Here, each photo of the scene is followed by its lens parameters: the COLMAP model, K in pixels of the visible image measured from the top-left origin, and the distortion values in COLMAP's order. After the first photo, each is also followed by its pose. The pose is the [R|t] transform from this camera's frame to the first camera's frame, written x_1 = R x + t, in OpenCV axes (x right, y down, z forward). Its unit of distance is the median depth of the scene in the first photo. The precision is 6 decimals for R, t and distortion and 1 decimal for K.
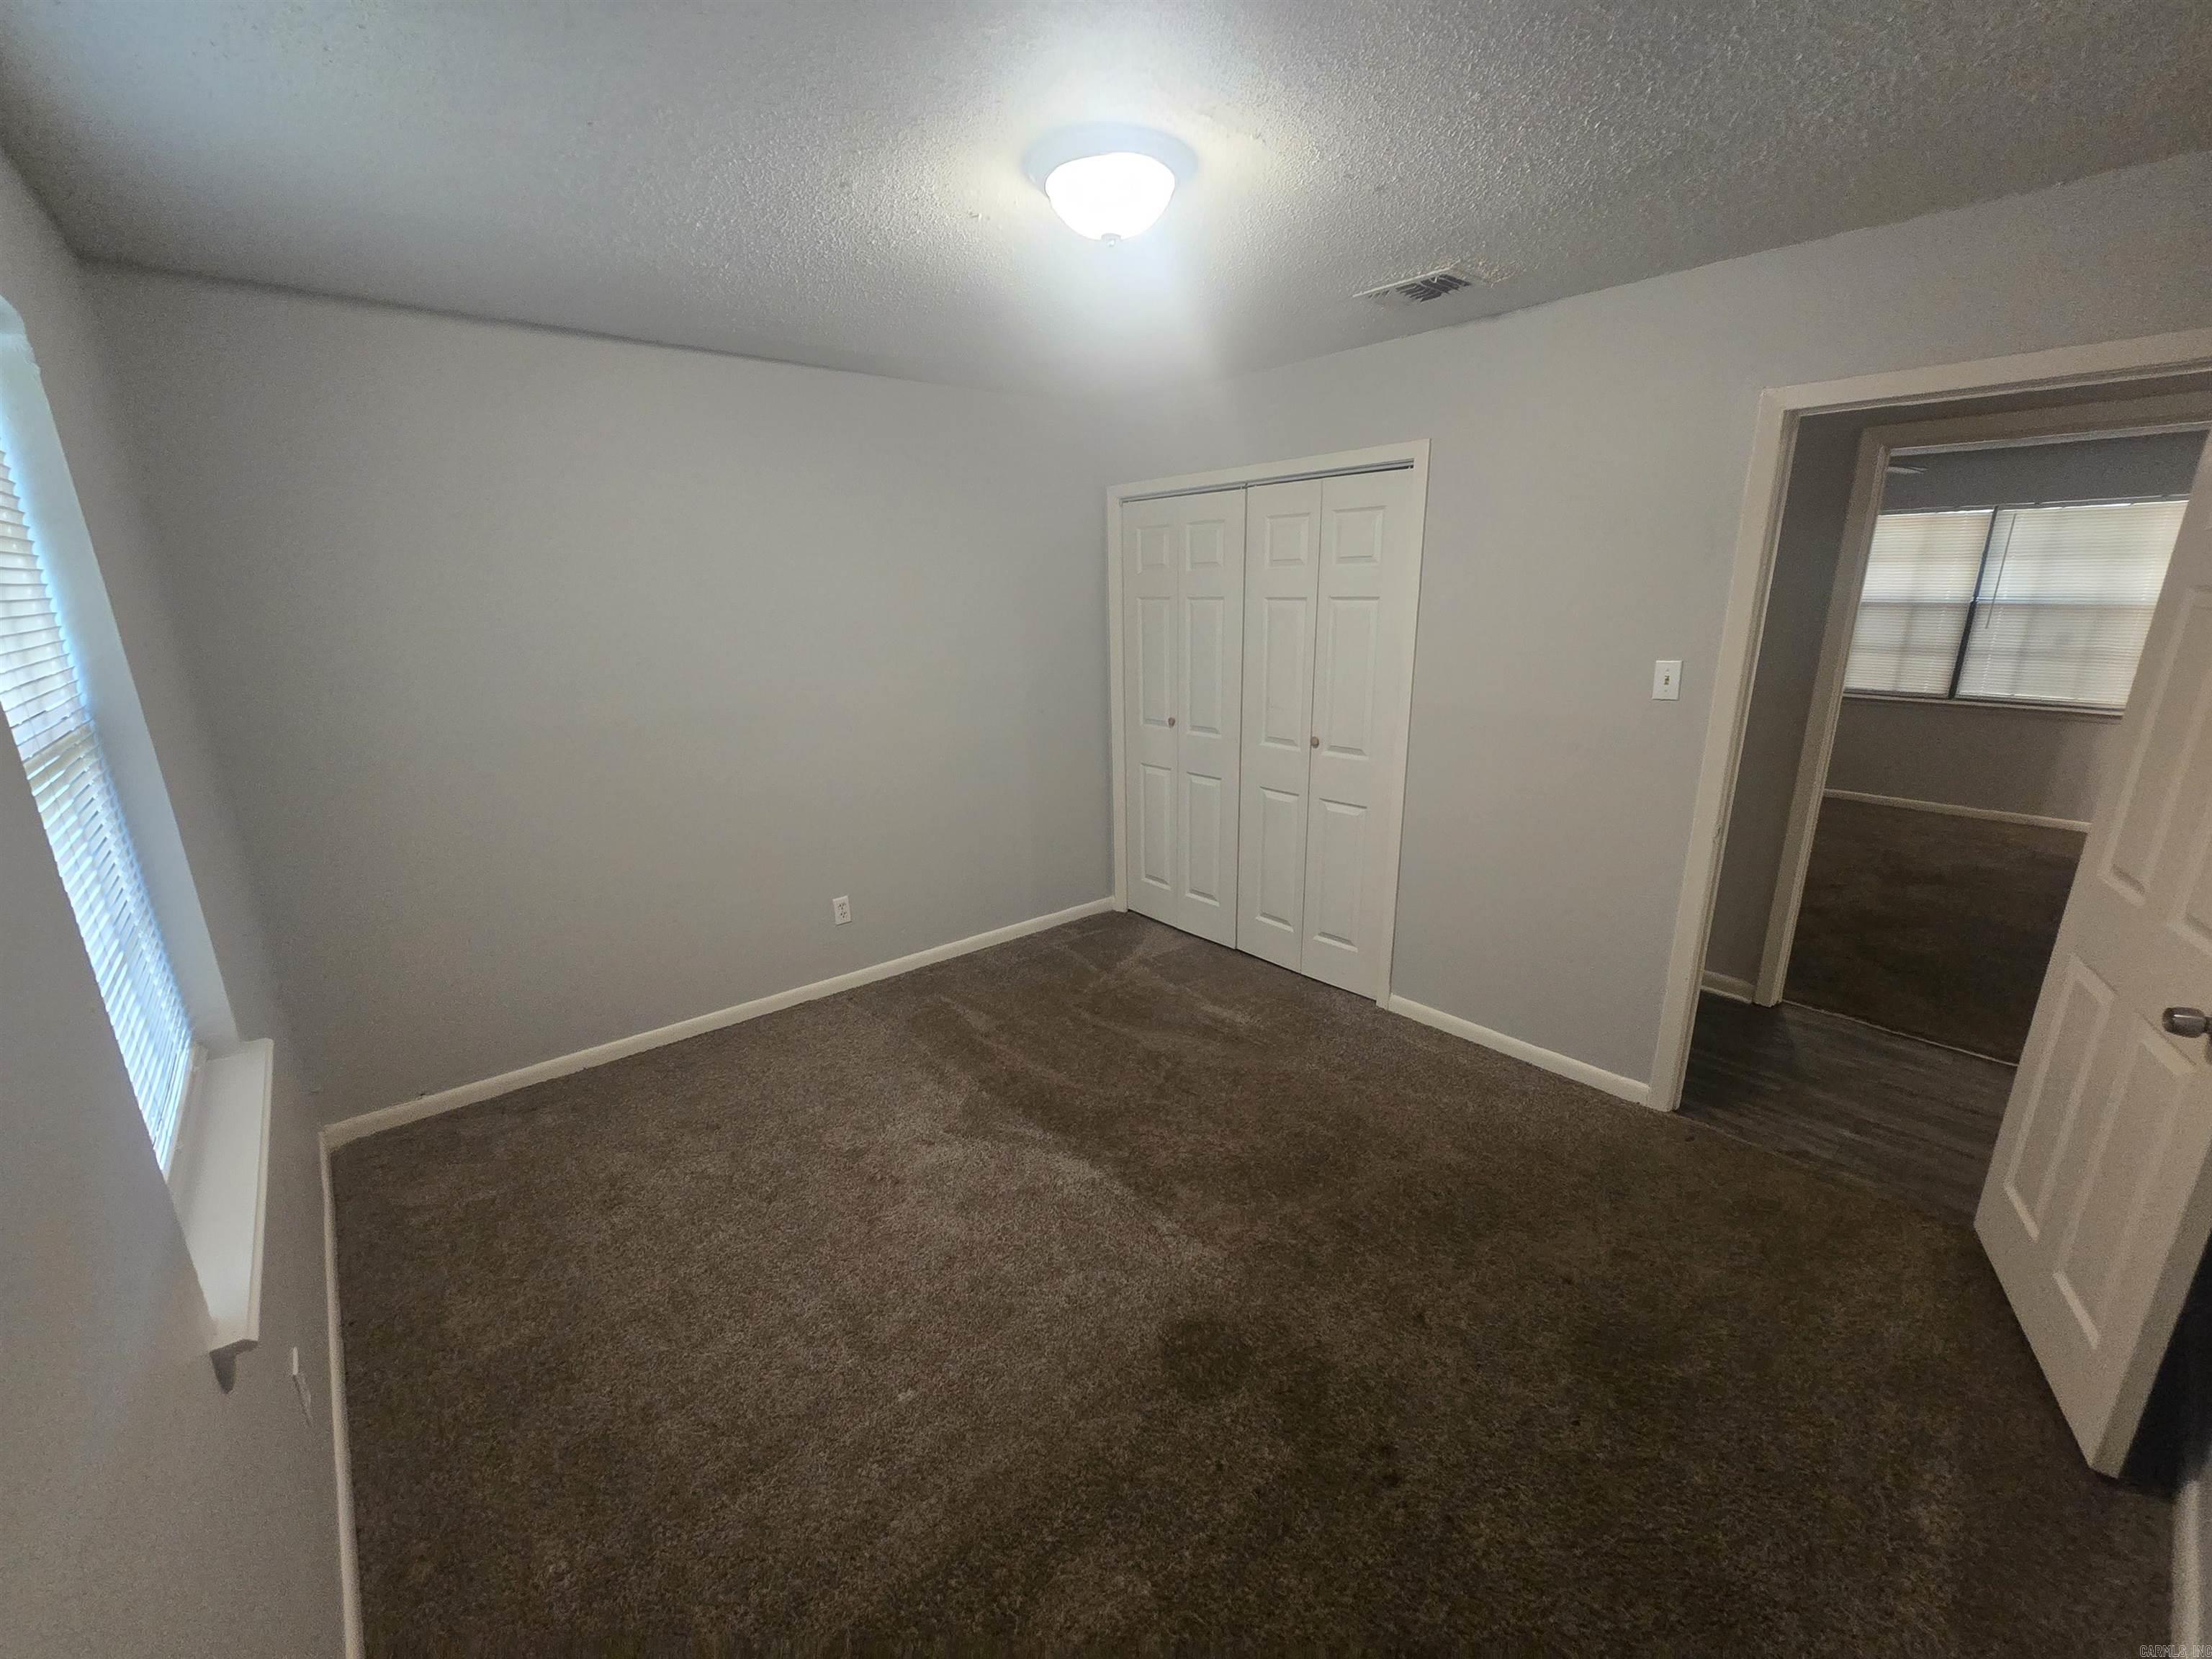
lens RADIAL K [[904.6, 0, 1095.6], [0, 904.6, 832.5], [0, 0, 1]] dist [-0.001812, 0.001519]
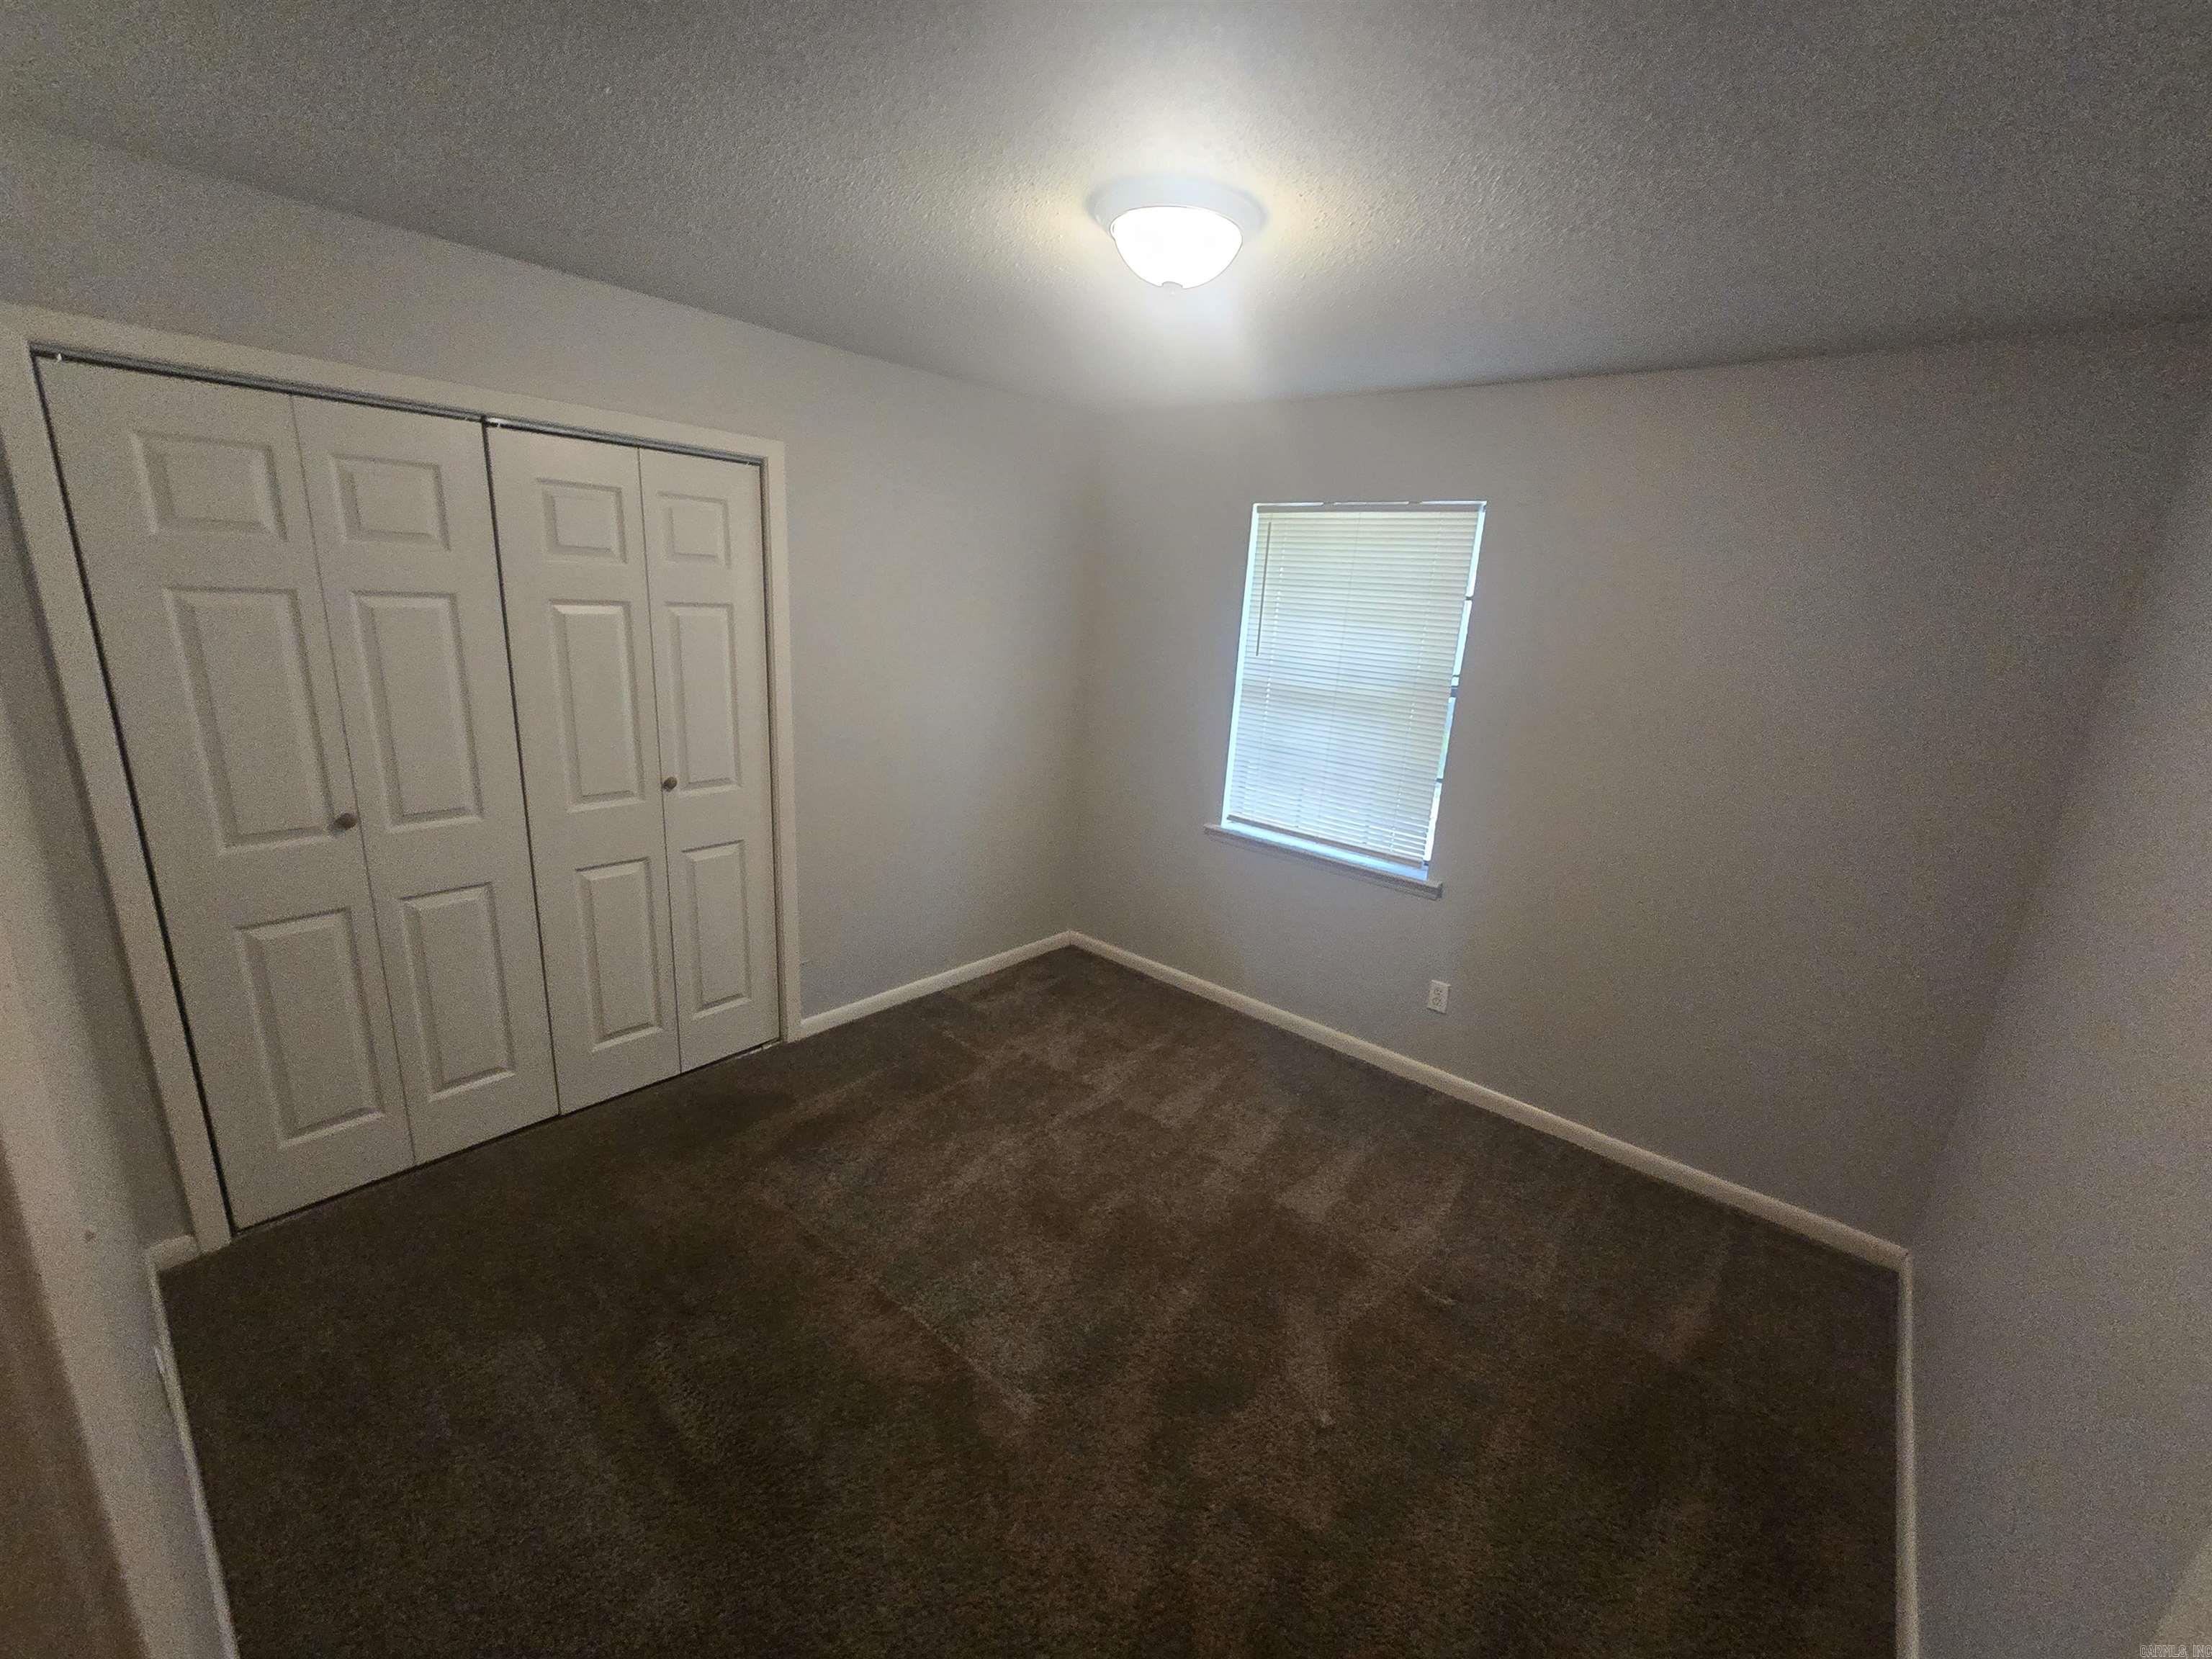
lens RADIAL K [[904.6, 0, 1111.3], [0, 904.6, 836.5], [0, 0, 1]] dist [-0.001812, 0.001519]
pose [[-0.179035, -0.237384, 0.954775, -0.519901], [0.211103, 0.938583, 0.272943, -0.167125], [-0.960928, 0.250423, -0.117927, 0.640499]]
